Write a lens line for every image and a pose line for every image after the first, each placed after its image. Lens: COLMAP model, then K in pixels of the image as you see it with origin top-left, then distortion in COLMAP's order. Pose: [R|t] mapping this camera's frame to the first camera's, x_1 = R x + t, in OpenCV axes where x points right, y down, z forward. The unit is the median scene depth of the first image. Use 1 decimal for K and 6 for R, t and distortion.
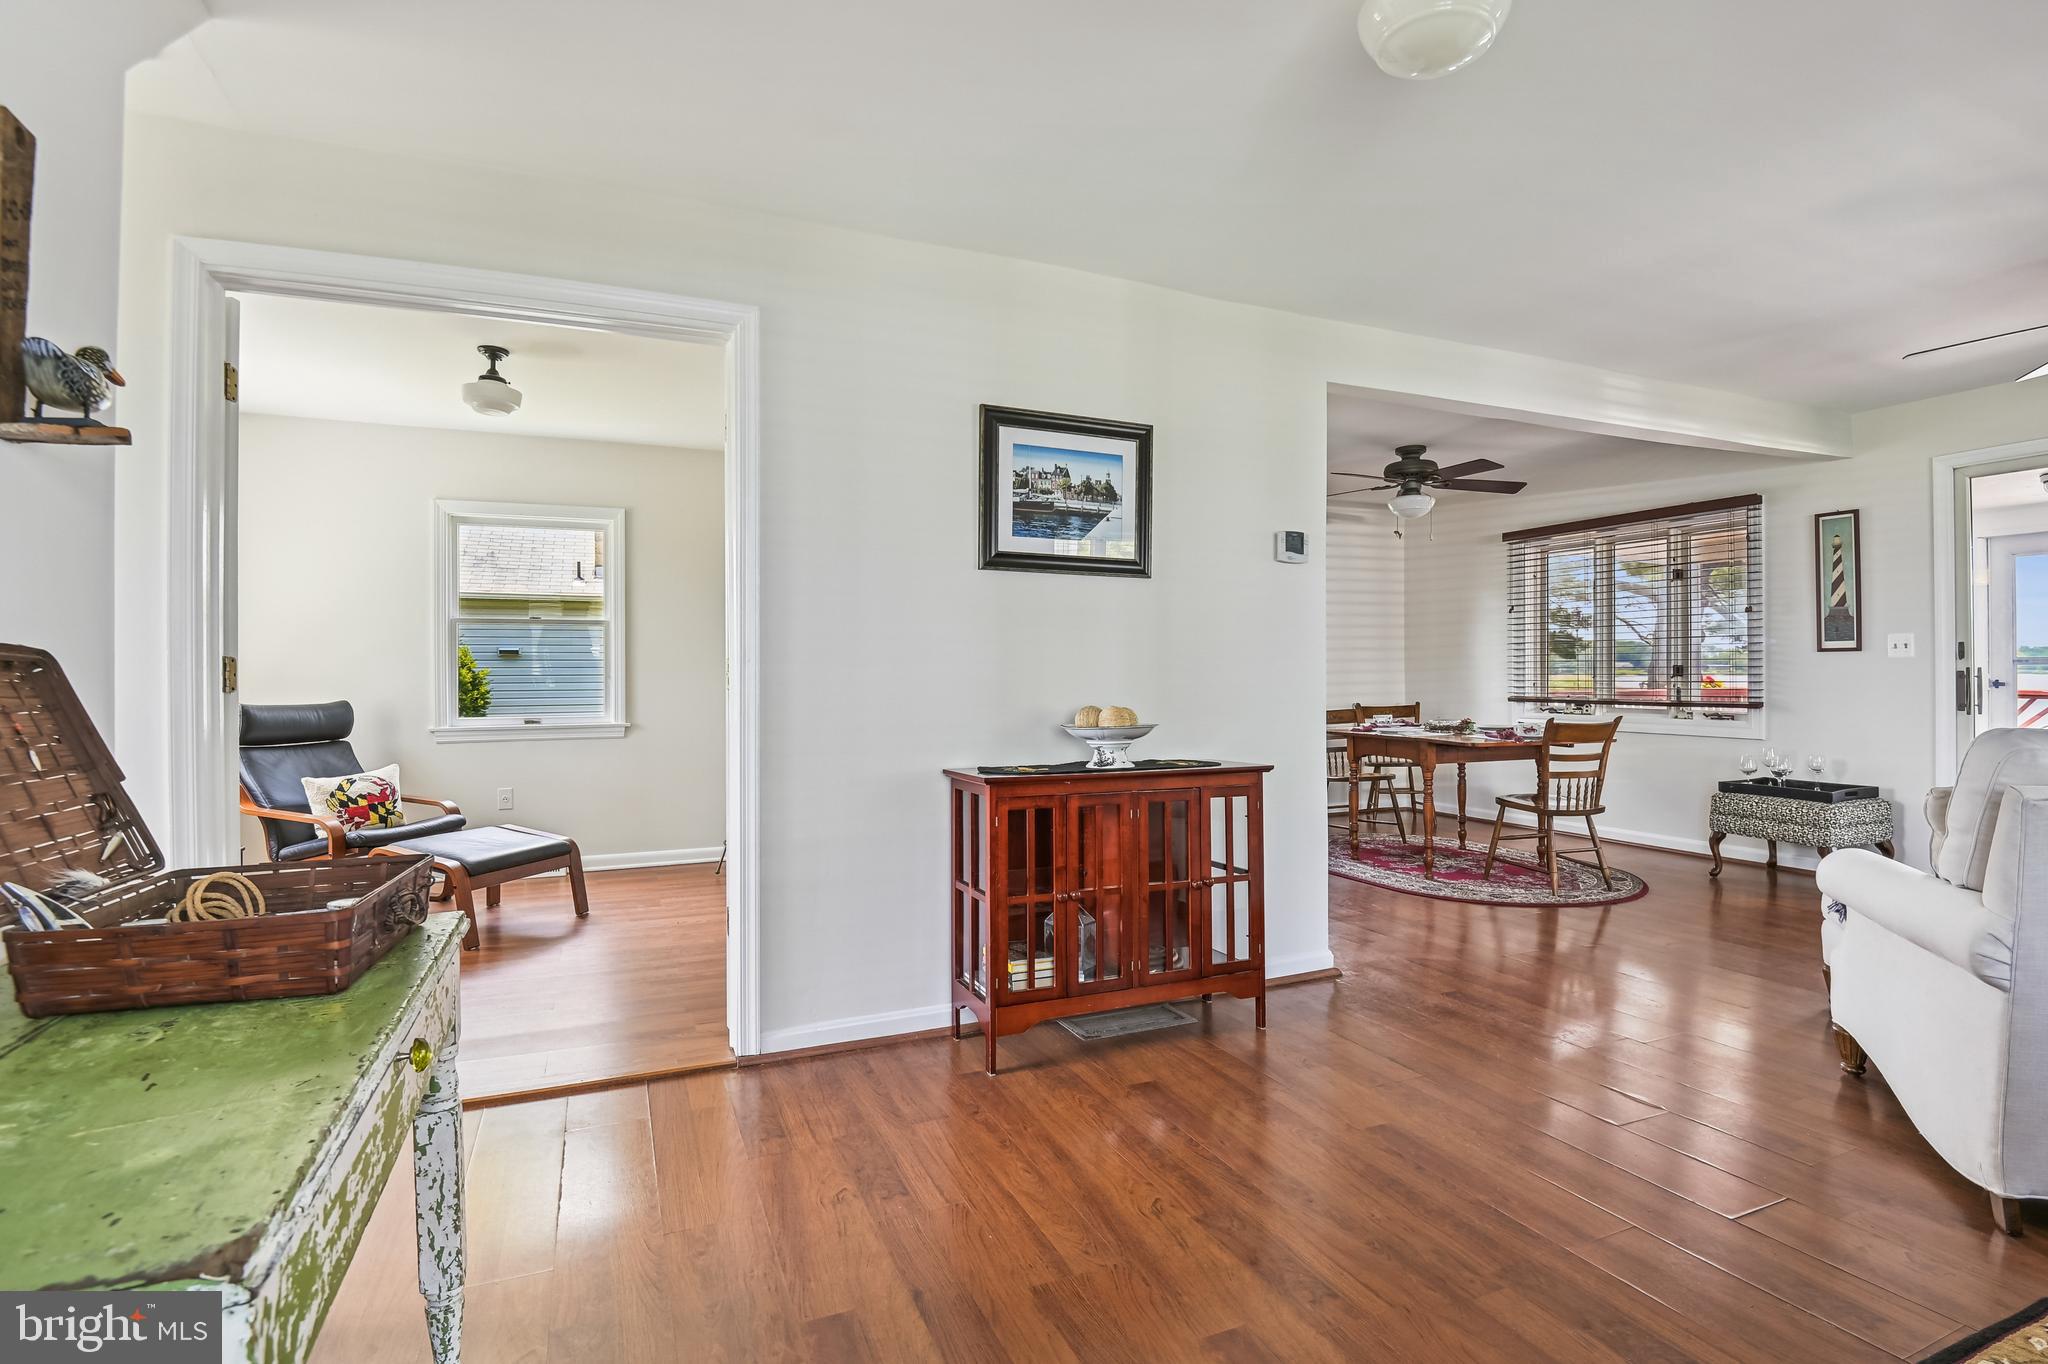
lens RADIAL K [[957.2, 0, 1003.4], [0, 957.2, 678.0], [0, 0, 1]] dist [-0.038901, -0.002978]
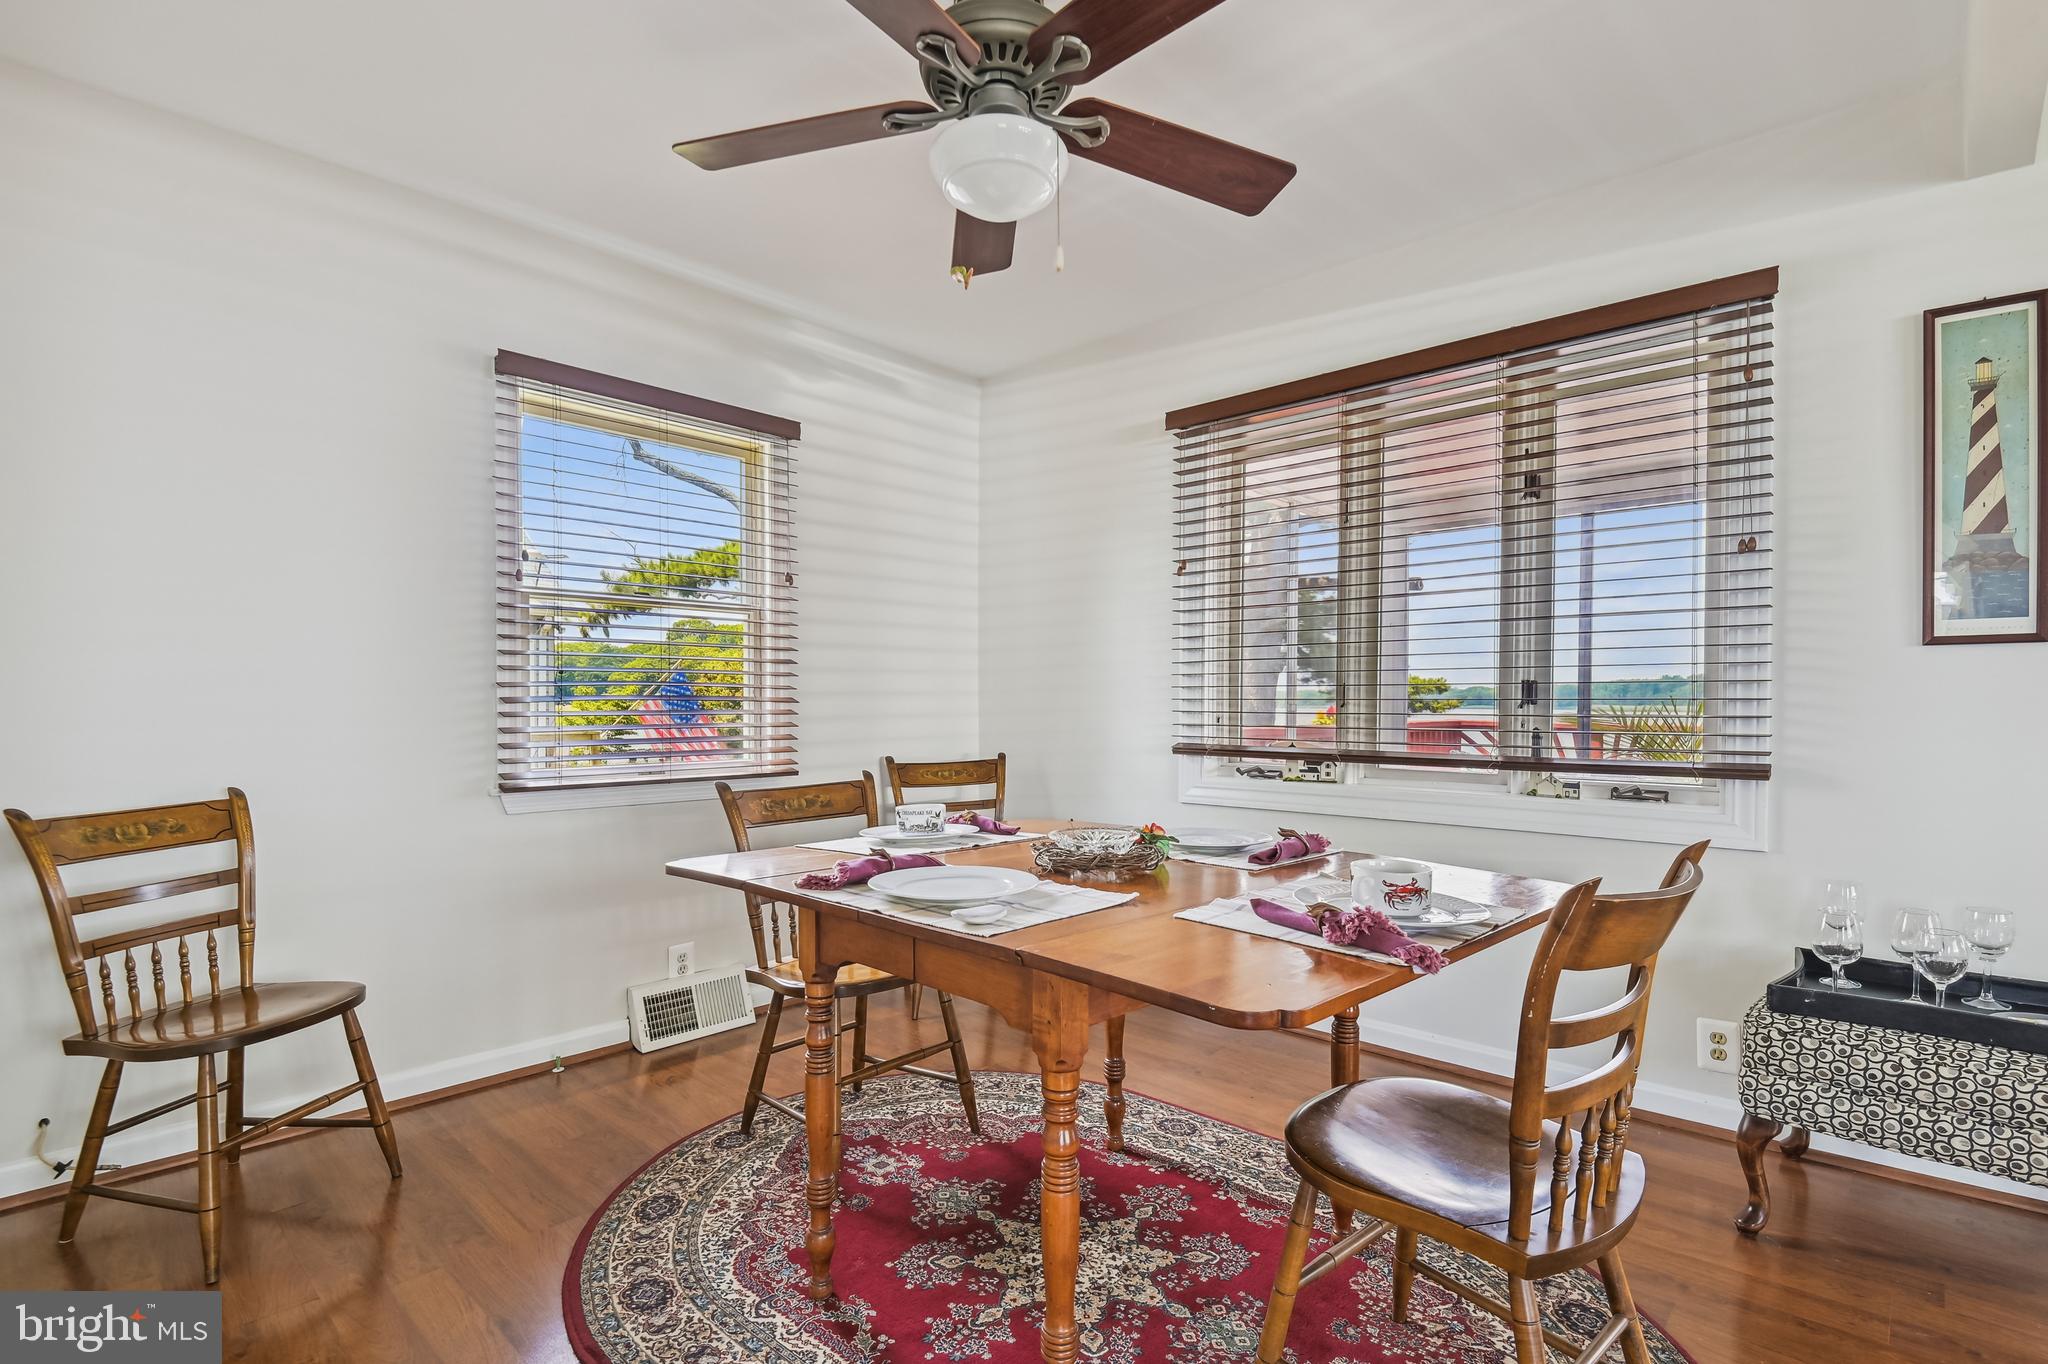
lens RADIAL K [[957.2, 0, 1027.7], [0, 957.2, 692.8], [0, 0, 1]] dist [-0.038901, -0.002978]
pose [[0.899223, 0.009902, 0.437379, 0.295746], [-0.003645, 0.999879, -0.015144, 0.000640], [-0.437476, 0.012023, 0.899150, 0.700853]]
